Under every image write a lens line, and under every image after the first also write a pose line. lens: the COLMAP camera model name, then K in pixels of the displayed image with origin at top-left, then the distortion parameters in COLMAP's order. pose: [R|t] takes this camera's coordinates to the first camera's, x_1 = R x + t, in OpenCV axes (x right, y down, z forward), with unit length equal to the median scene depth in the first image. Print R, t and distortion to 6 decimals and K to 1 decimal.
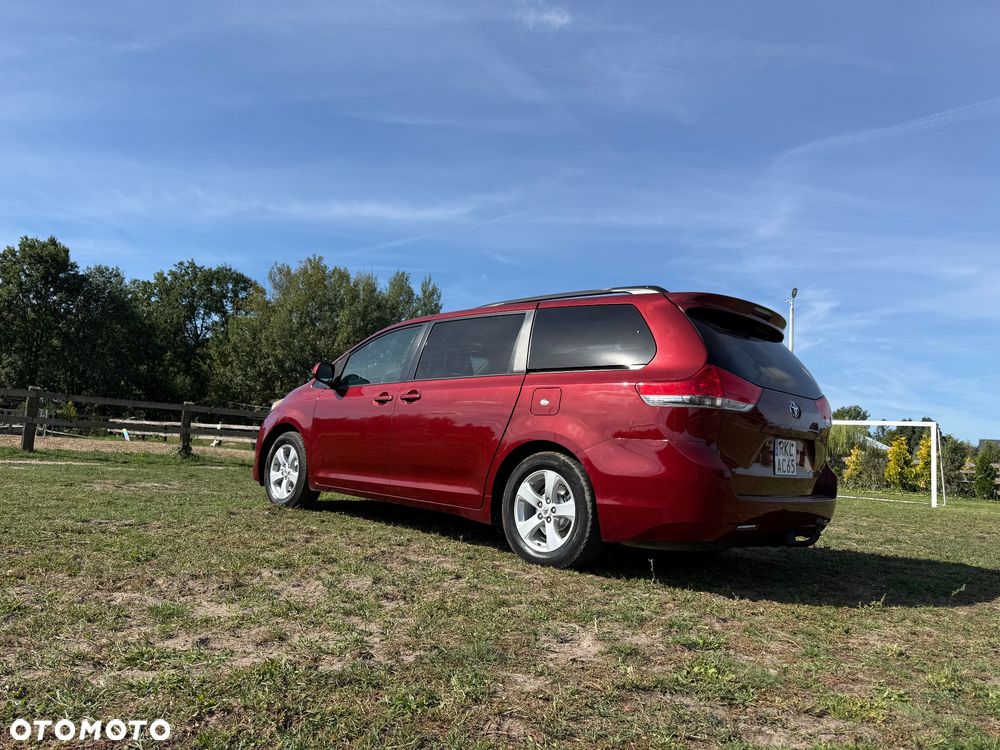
lens RADIAL K [[715.0, 0, 504.4], [0, 715.0, 367.3], [0, 0, 1]] dist [0.044898, -0.057181]
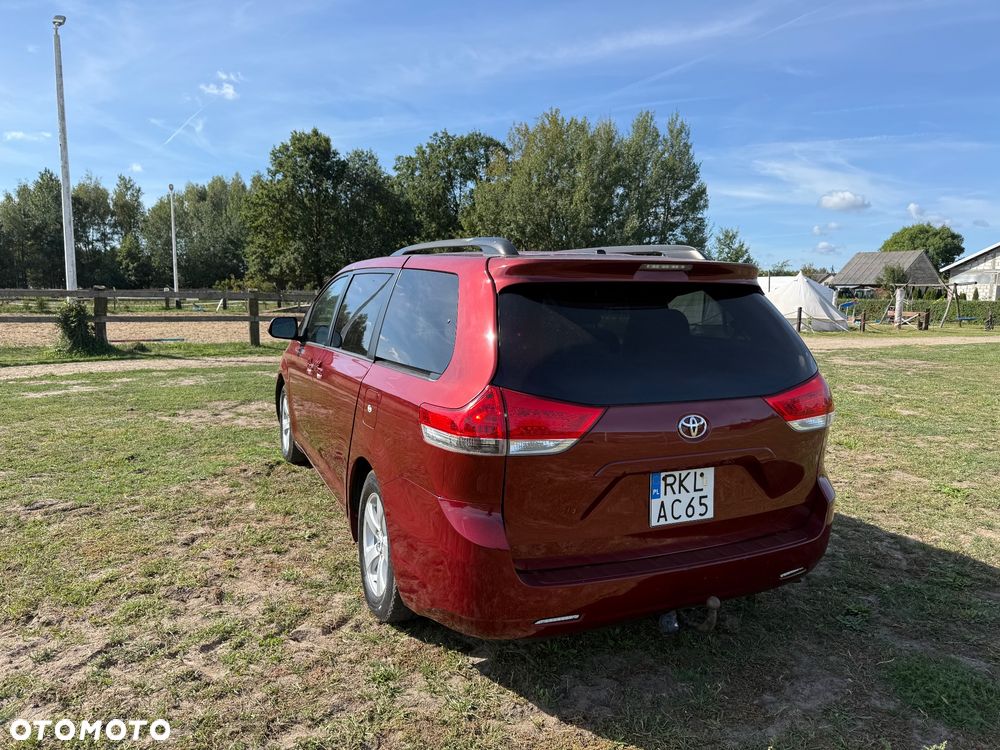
lens RADIAL K [[715.0, 0, 500.0], [0, 715.0, 374.5], [0, 0, 1]] dist [0.044898, -0.057181]
pose [[0.924874, -0.004735, -0.380245, 0.048748], [0.088095, 0.975389, 0.202129, -0.013143], [0.369930, -0.220442, 0.902528, 0.037007]]
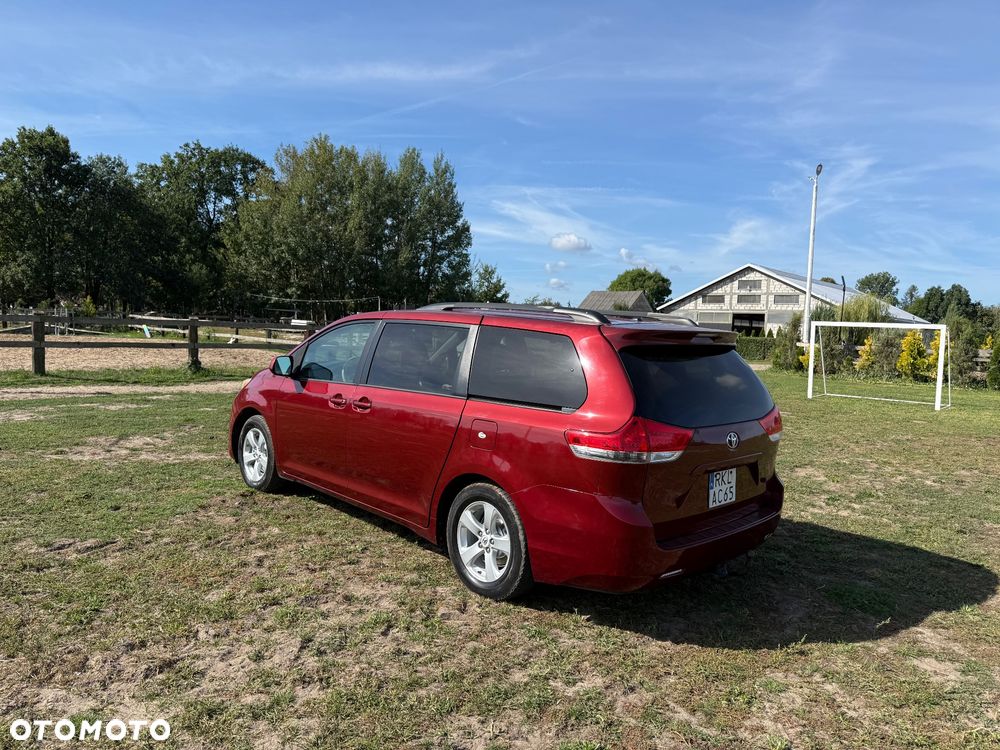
lens RADIAL K [[715.0, 0, 509.6], [0, 715.0, 370.2], [0, 0, 1]] dist [0.044898, -0.057181]
pose [[0.999449, -0.017150, -0.028421, 0.012537], [0.022050, 0.983012, 0.182211, -0.022244], [0.024813, -0.182738, 0.982849, 0.004358]]
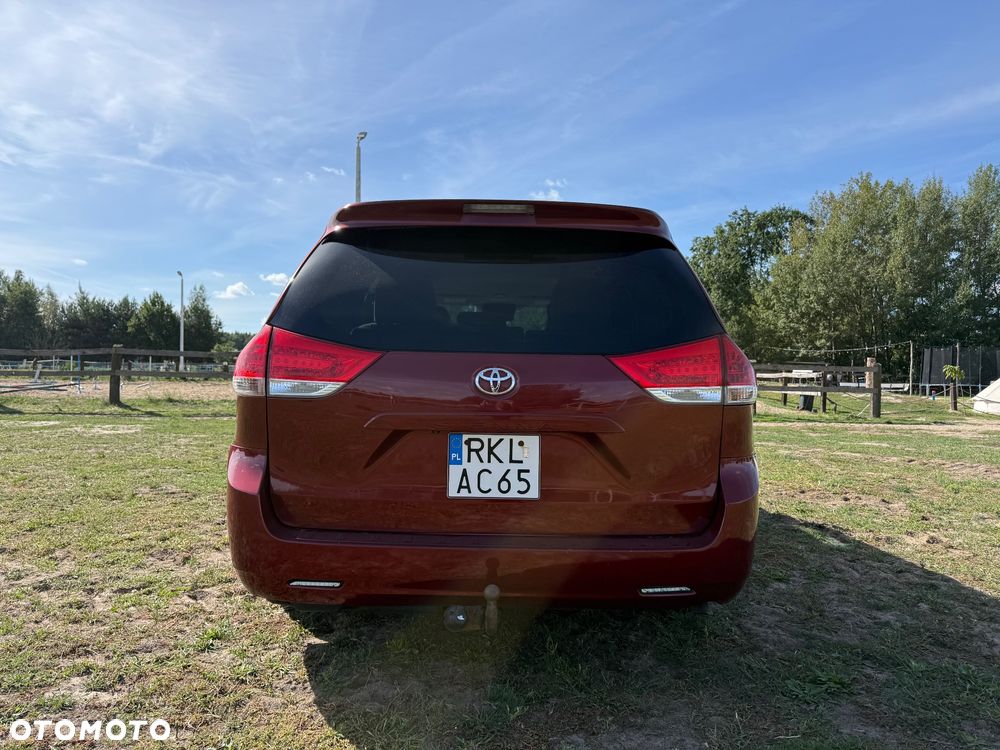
lens RADIAL K [[715.0, 0, 496.7], [0, 715.0, 372.8], [0, 0, 1]] dist [0.044898, -0.057181]
pose [[0.684921, -0.044210, -0.727275, 0.080058], [0.107921, 0.993303, 0.041255, 0.003137], [0.720581, -0.106744, 0.685105, 0.063311]]
